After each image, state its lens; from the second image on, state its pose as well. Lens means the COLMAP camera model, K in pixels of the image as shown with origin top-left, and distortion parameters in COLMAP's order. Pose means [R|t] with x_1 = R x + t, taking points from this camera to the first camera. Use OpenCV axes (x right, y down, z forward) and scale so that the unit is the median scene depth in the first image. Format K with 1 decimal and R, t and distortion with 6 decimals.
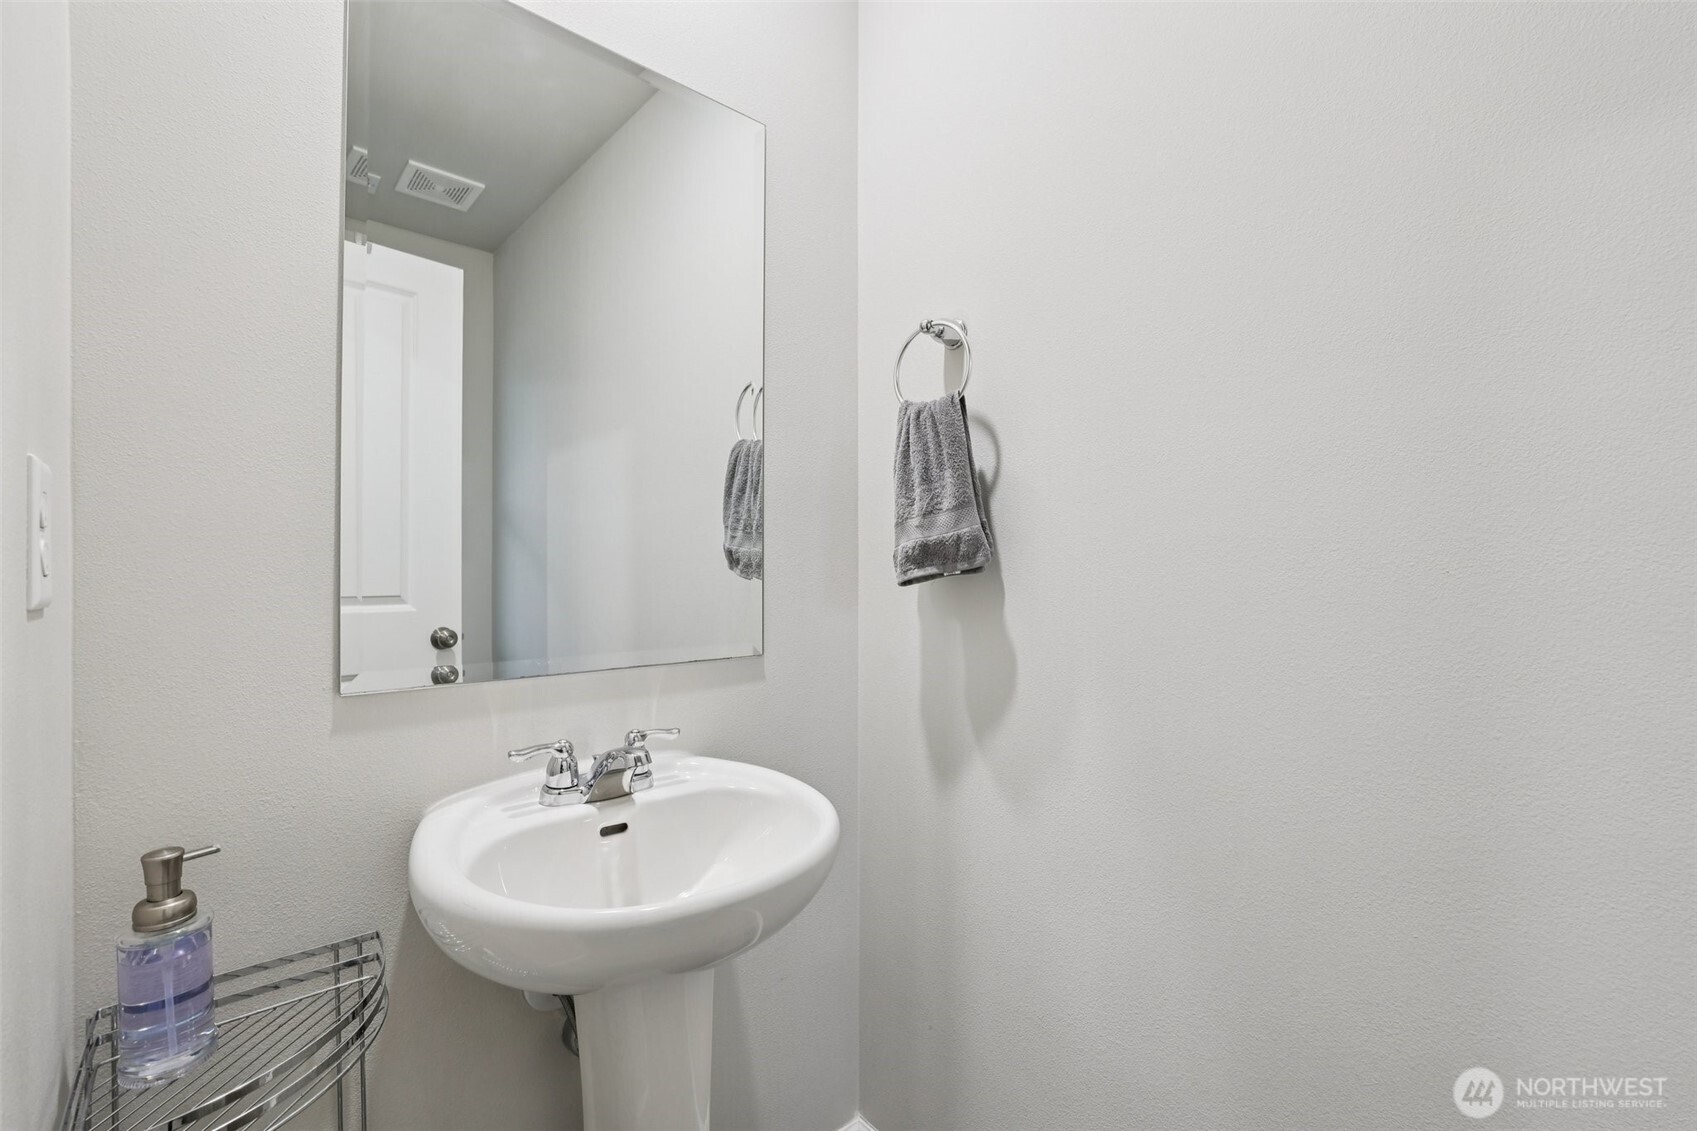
lens RADIAL K [[741.9, 0, 843.5], [0, 741.9, 562.3], [0, 0, 1]] dist [-0.049321, 0.017844]
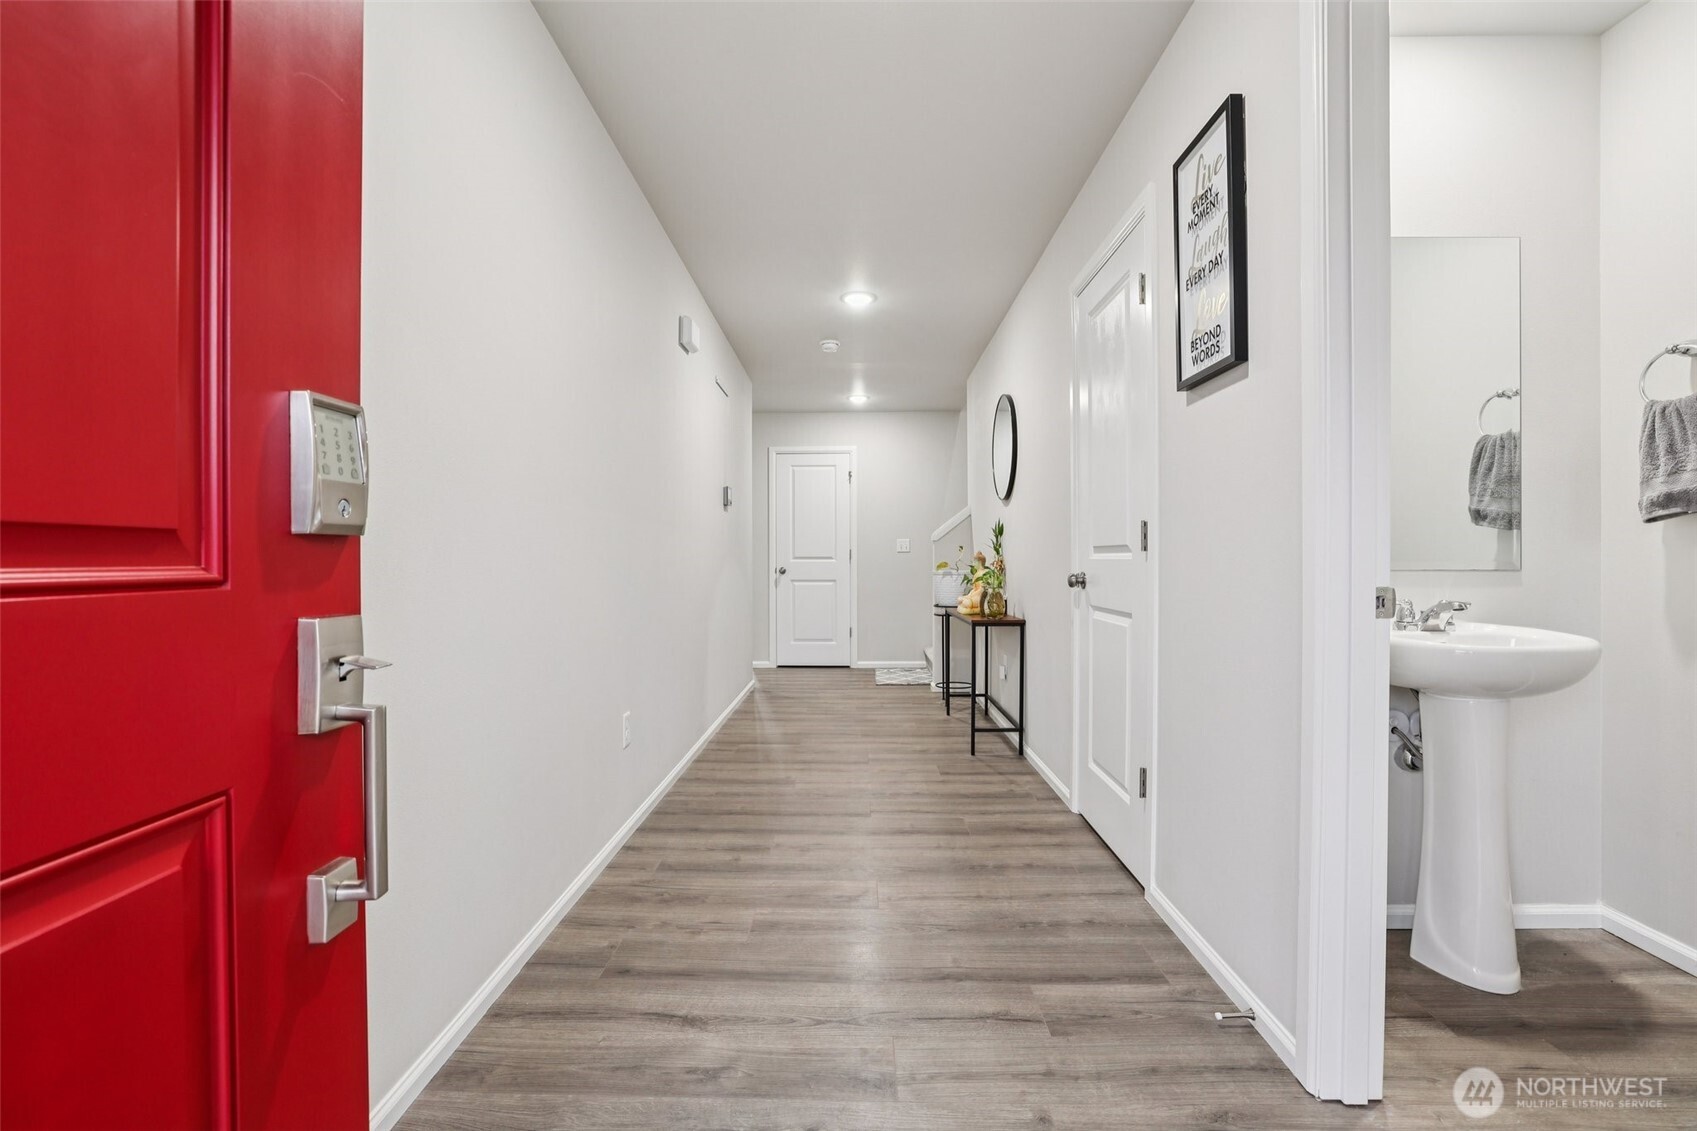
lens RADIAL K [[741.9, 0, 843.5], [0, 741.9, 562.3], [0, 0, 1]] dist [-0.049321, 0.017844]
pose [[0.731407, 0.004035, -0.681929, -0.125848], [-0.001186, 0.999989, 0.004645, 0.109990], [0.681940, -0.002588, 0.731403, -1.224119]]
